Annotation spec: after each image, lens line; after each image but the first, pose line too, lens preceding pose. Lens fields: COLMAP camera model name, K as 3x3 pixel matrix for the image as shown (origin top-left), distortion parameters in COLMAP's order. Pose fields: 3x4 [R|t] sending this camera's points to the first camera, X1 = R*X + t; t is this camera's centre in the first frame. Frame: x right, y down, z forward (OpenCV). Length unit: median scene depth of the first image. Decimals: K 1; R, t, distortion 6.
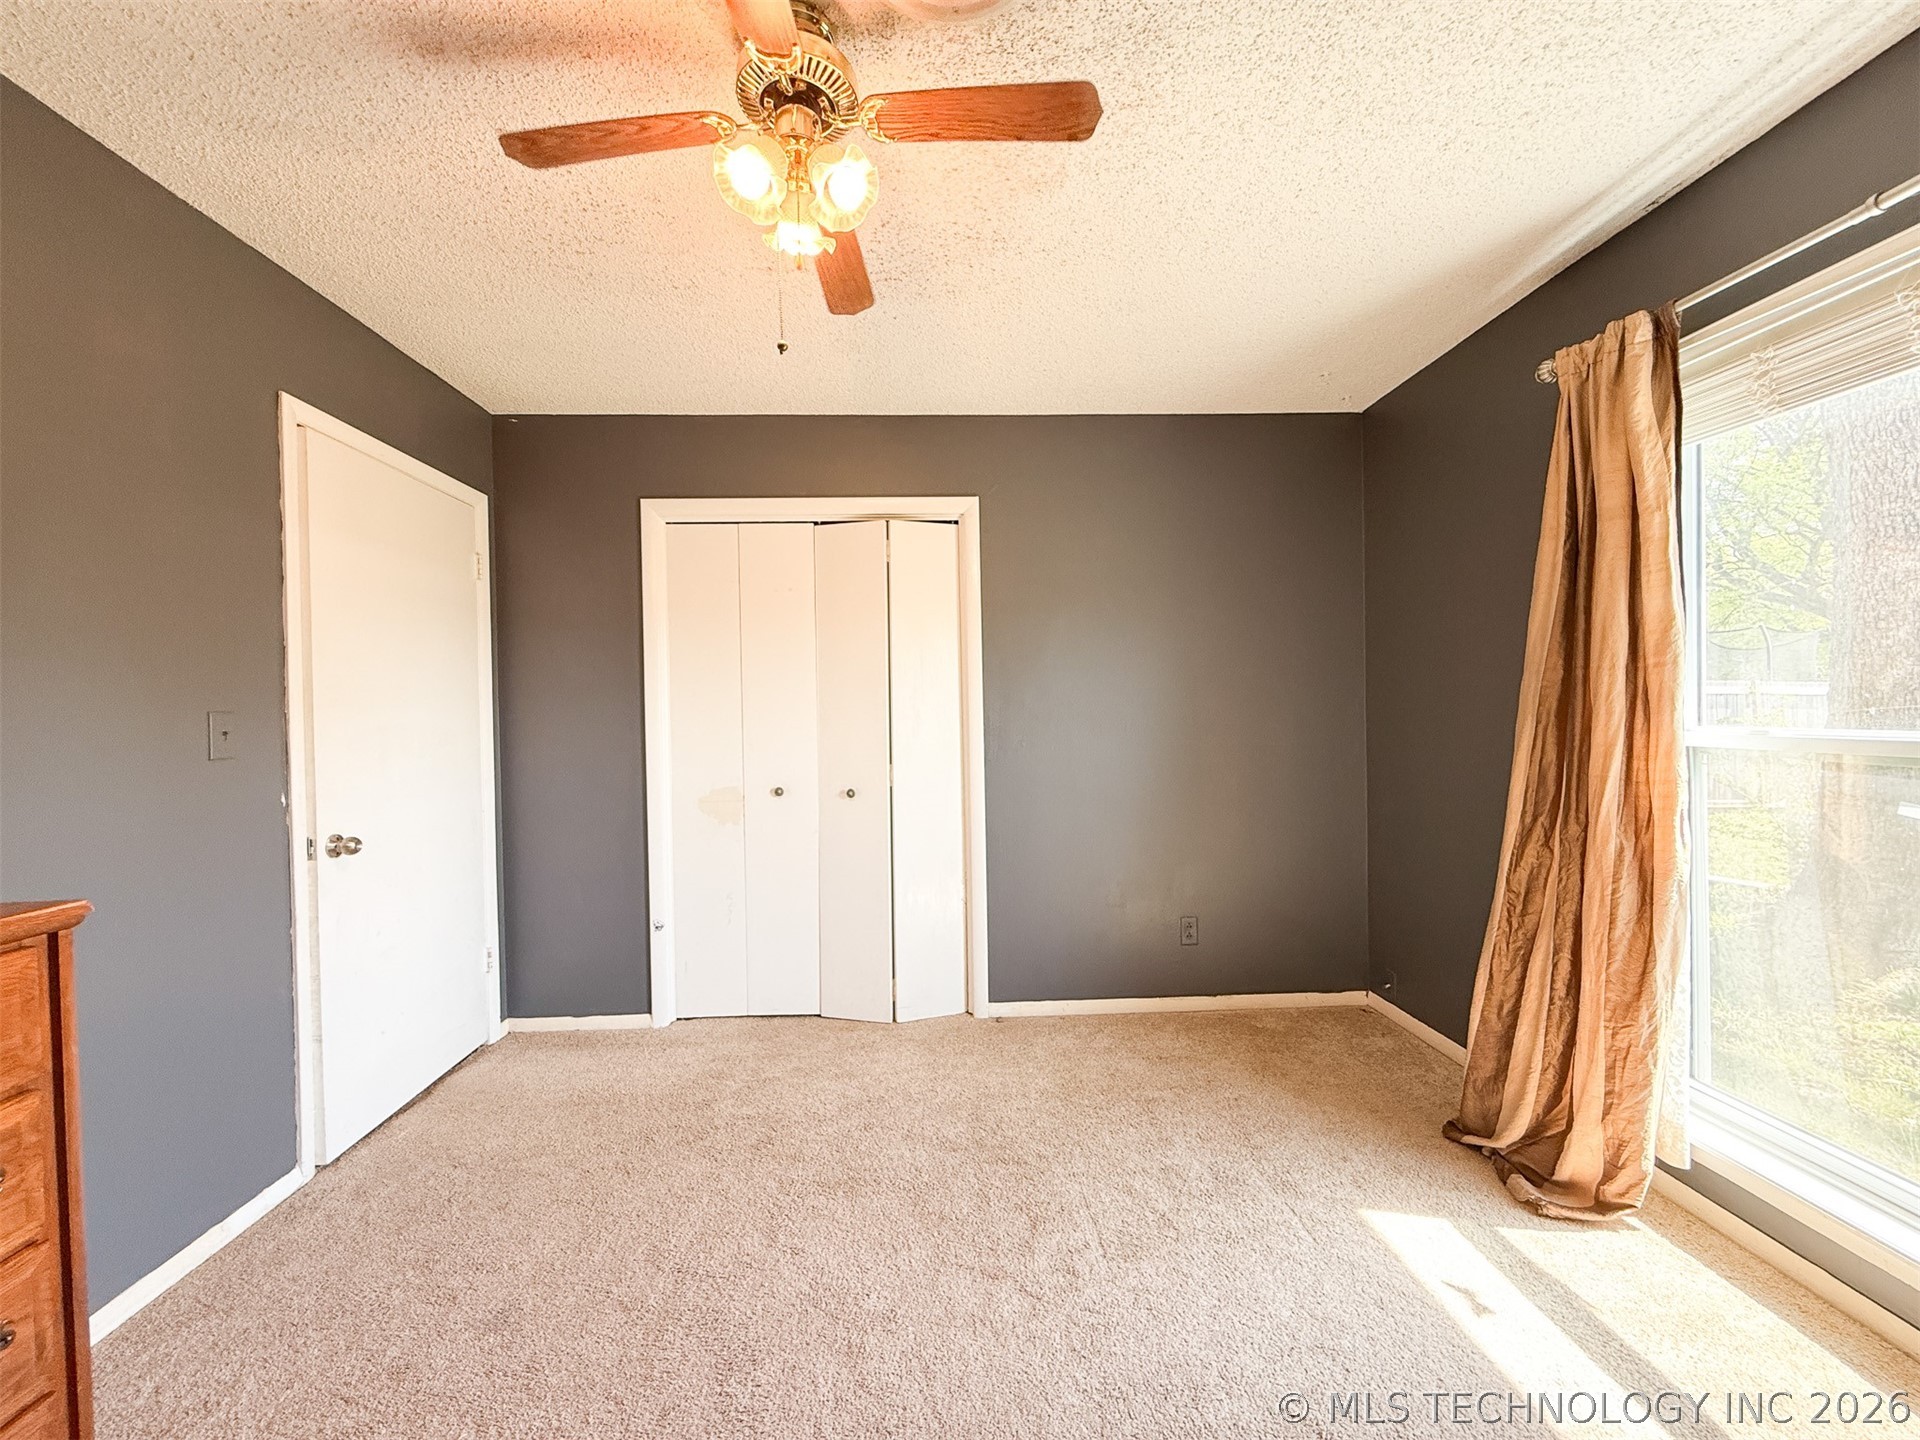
lens RADIAL K [[767.0, 0, 957.4], [0, 767.0, 722.5], [0, 0, 1]] dist [-0.000527, -0.000236]
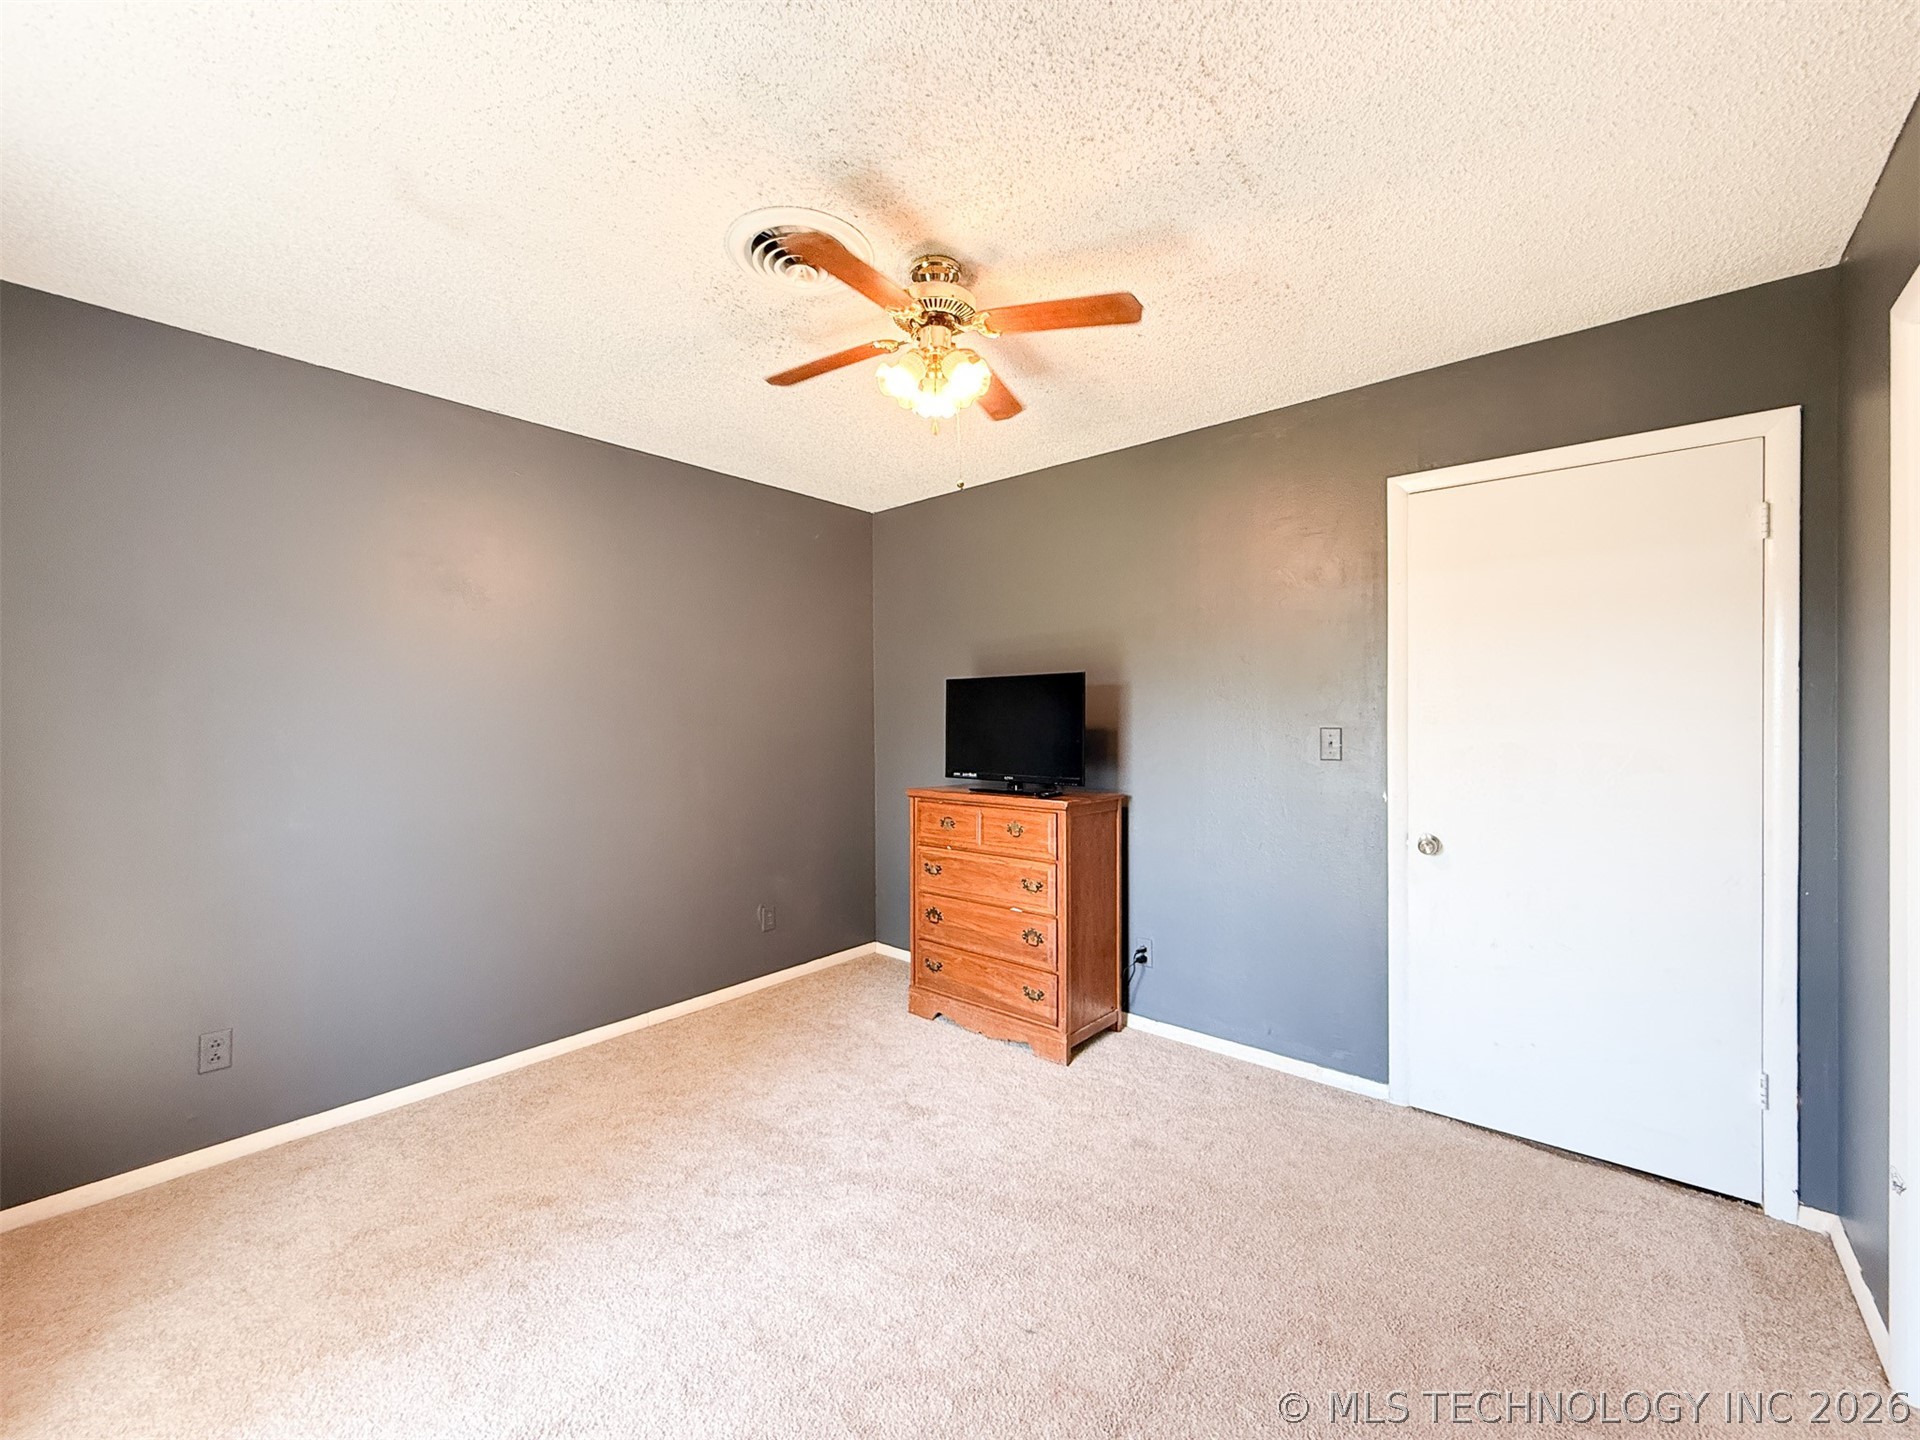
lens RADIAL K [[767.0, 0, 957.4], [0, 767.0, 722.5], [0, 0, 1]] dist [-0.000527, -0.000236]
pose [[-0.683781, 0.020849, -0.729389, 0.549881], [0.002644, 0.999656, 0.026095, -0.059323], [0.729682, 0.015914, -0.683601, 1.351413]]
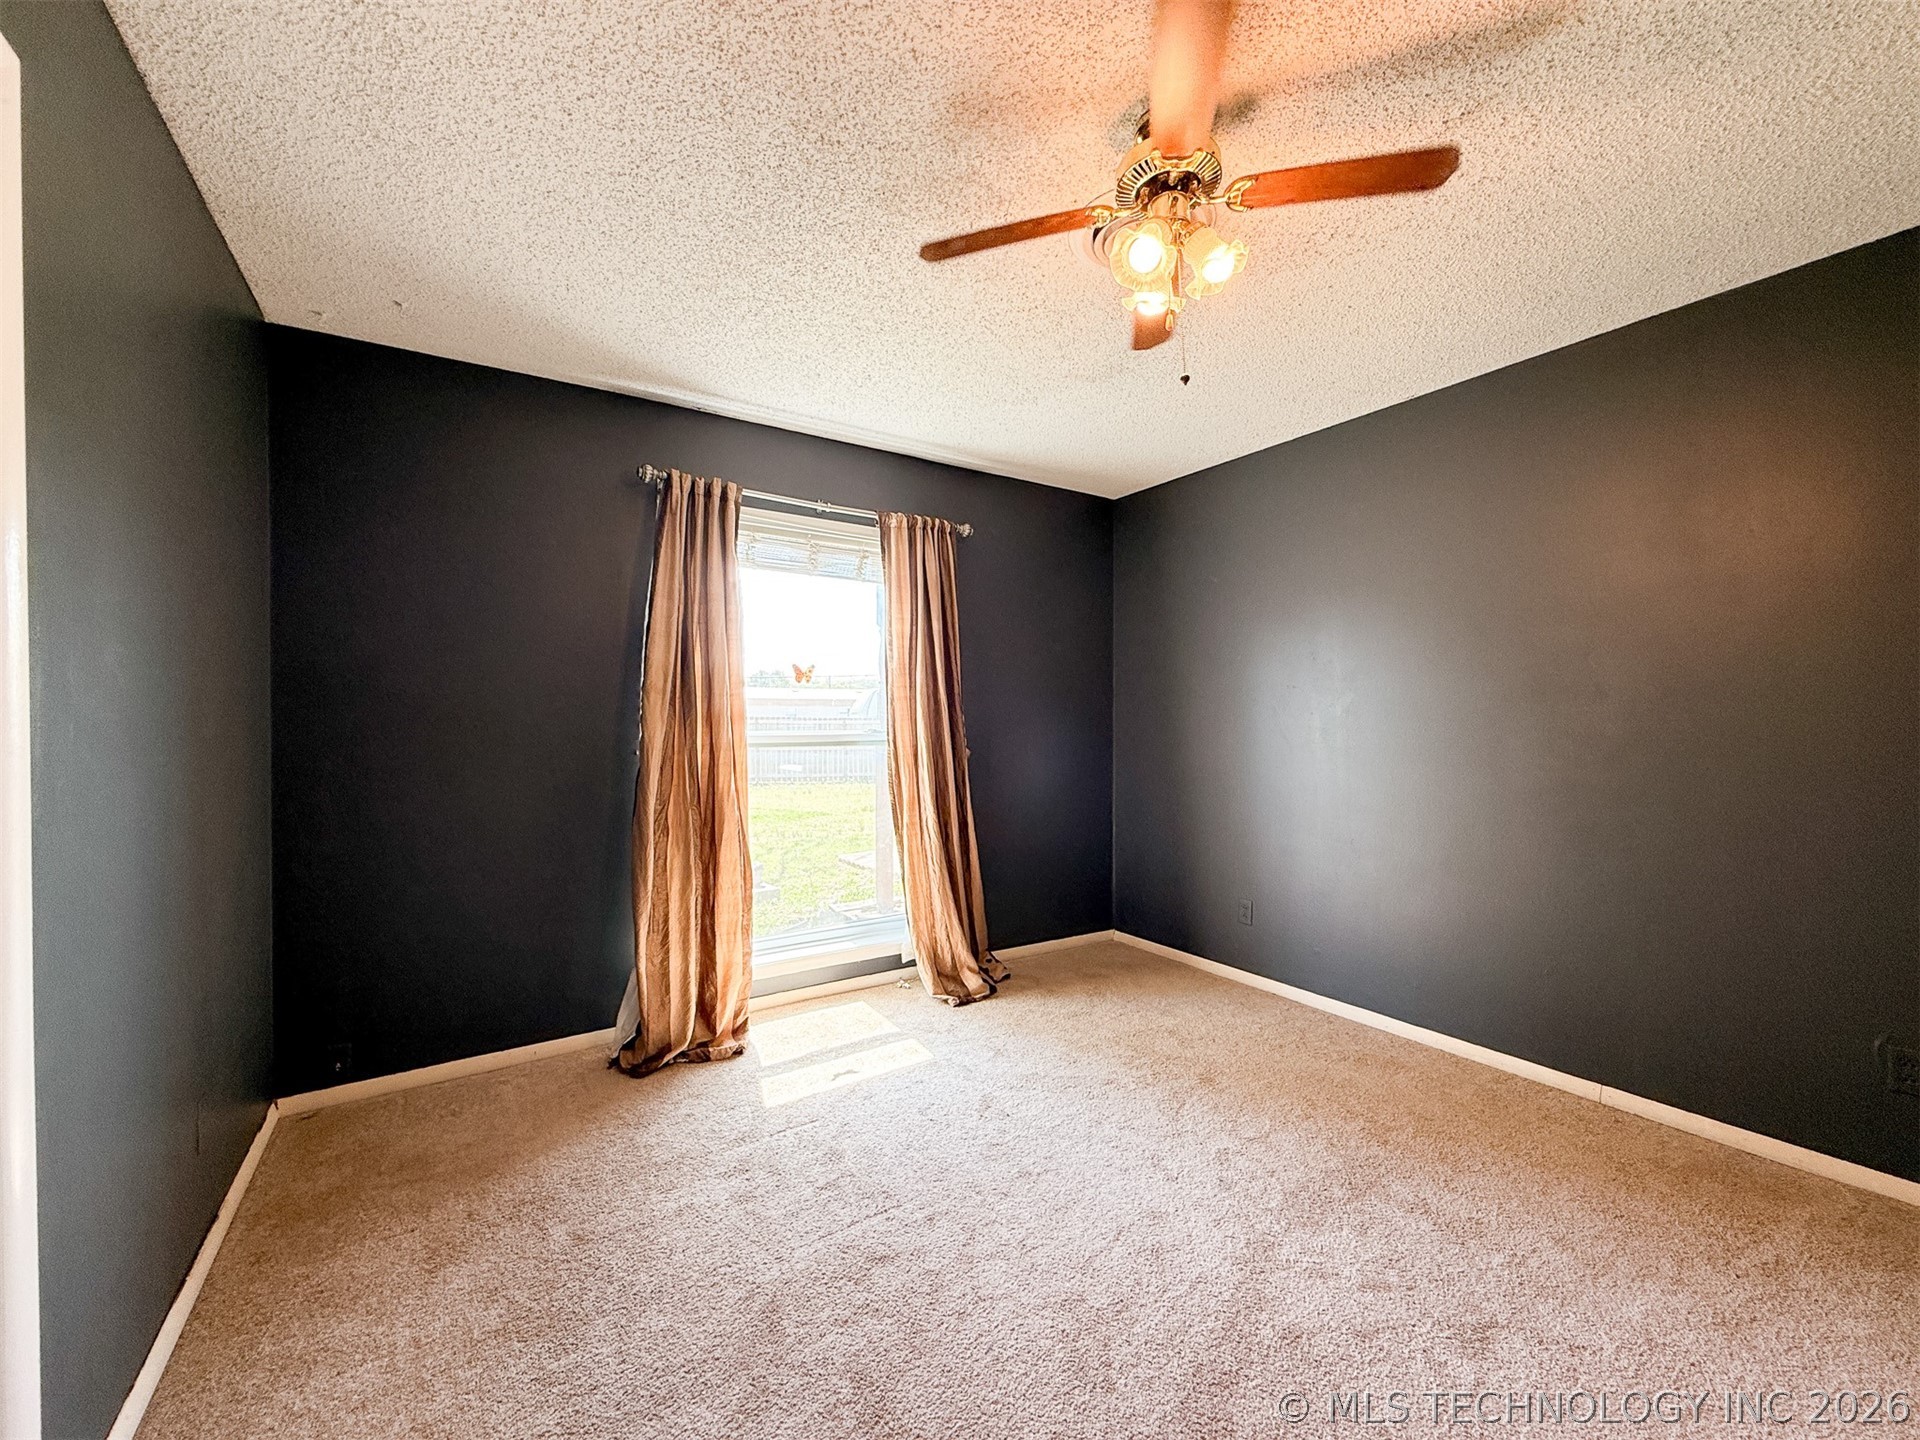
lens RADIAL K [[767.0, 0, 957.4], [0, 767.0, 722.5], [0, 0, 1]] dist [-0.000527, -0.000236]
pose [[-0.508246, 0.011287, 0.861138, -0.693122], [0.022262, 0.999752, 0.000035, -0.000813], [-0.860924, 0.019189, -0.508371, 1.257606]]
